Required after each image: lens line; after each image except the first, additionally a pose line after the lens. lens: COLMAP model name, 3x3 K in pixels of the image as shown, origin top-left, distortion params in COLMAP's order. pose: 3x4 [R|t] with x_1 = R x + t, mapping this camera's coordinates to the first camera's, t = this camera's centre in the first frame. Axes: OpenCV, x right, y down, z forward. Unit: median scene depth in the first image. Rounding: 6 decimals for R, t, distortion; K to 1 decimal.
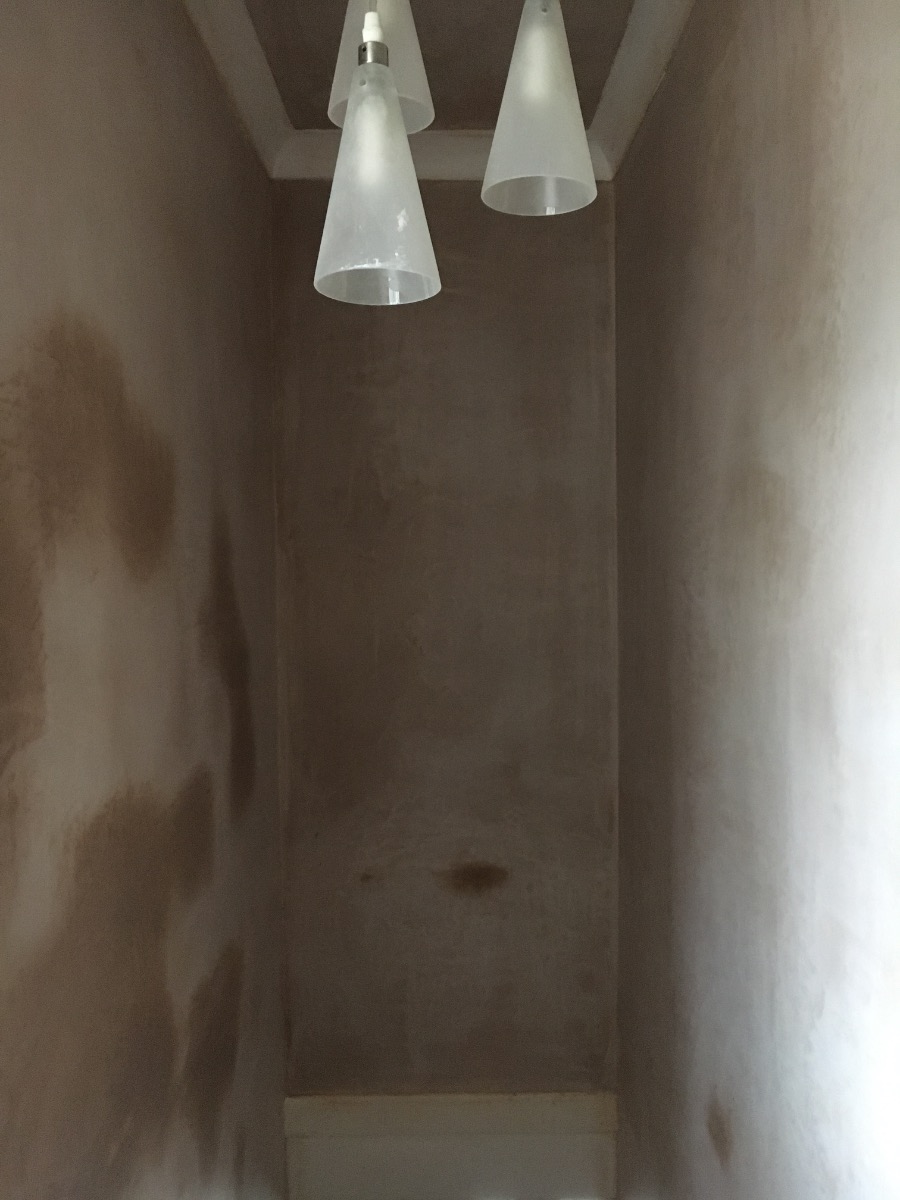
lens RADIAL K [[1022.3, 0, 457.4], [0, 1022.3, 592.5], [0, 0, 1]] dist [0.055141, -0.063644]
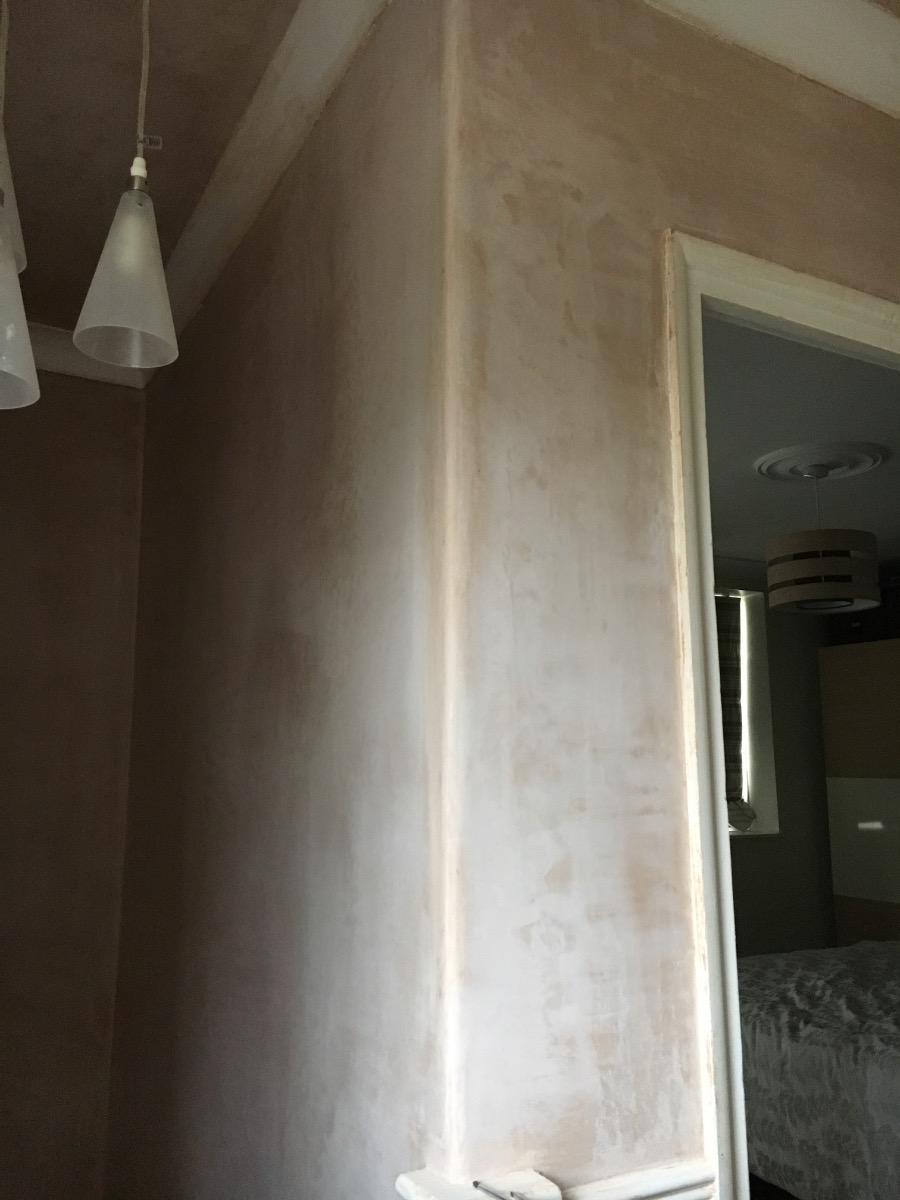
lens RADIAL K [[1022.3, 0, 443.2], [0, 1022.3, 591.3], [0, 0, 1]] dist [0.055141, -0.063644]
pose [[0.891217, 0.092592, 0.444026, -0.063524], [0.007408, 0.975840, -0.218360, 0.095877], [-0.453516, 0.197895, 0.869000, -0.077270]]
